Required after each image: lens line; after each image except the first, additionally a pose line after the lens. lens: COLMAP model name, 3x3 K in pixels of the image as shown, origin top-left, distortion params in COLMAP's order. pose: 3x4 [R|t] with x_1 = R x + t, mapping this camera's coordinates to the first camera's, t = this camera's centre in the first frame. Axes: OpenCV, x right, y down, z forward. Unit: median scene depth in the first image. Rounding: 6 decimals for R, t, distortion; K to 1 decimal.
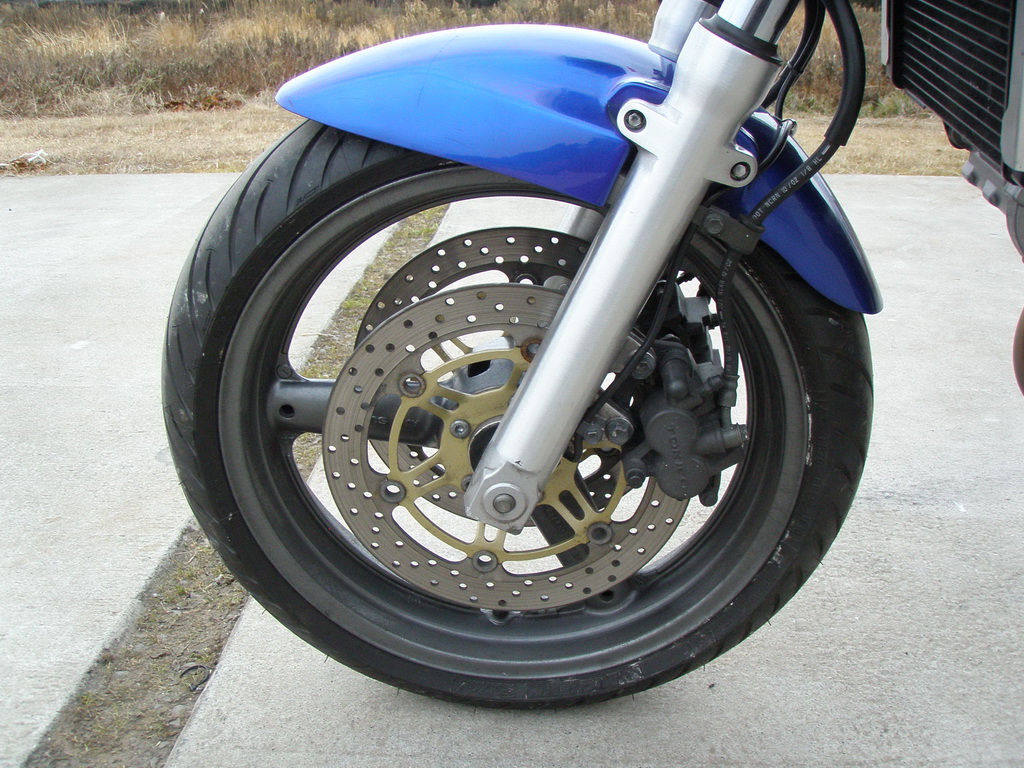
lens RADIAL K [[1136.2, 0, 502.4], [0, 1136.2, 410.9], [0, 0, 1]] dist [-0.150776, 0.000000]
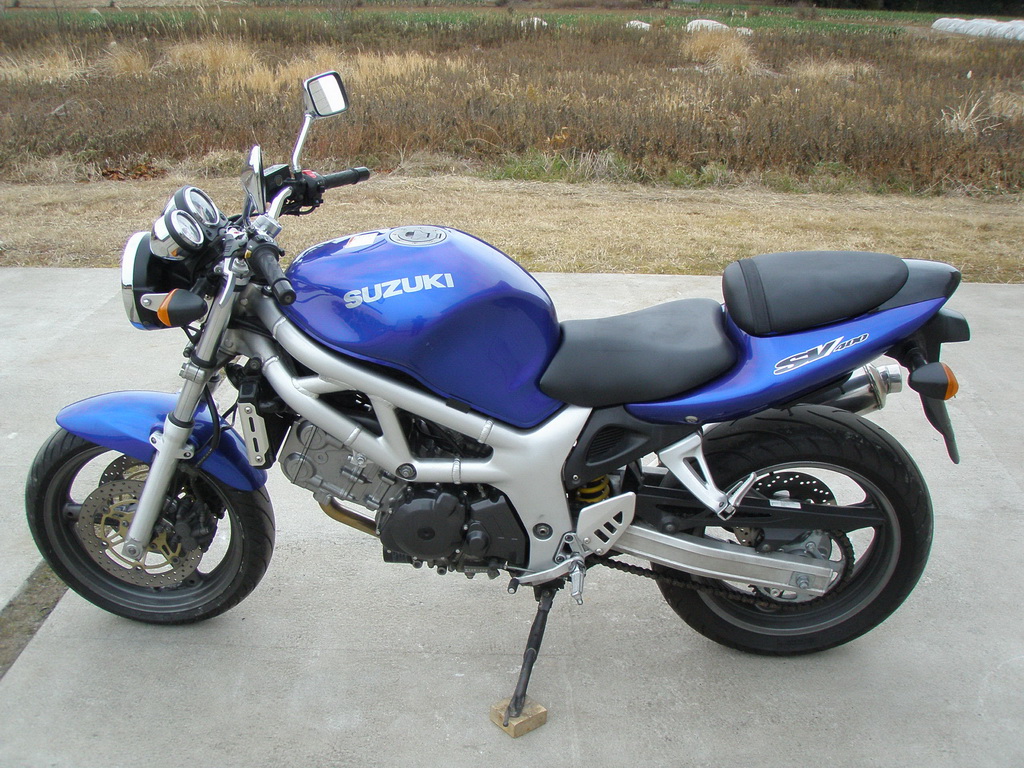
lens RADIAL K [[1136.2, 0, 514.7], [0, 1136.2, 388.4], [0, 0, 1]] dist [-0.150776, 0.000000]
pose [[0.999233, 0.008765, 0.038170, 0.740947], [-0.008583, 0.999951, -0.004925, -0.283976], [-0.038212, 0.004593, 0.999259, -1.644785]]
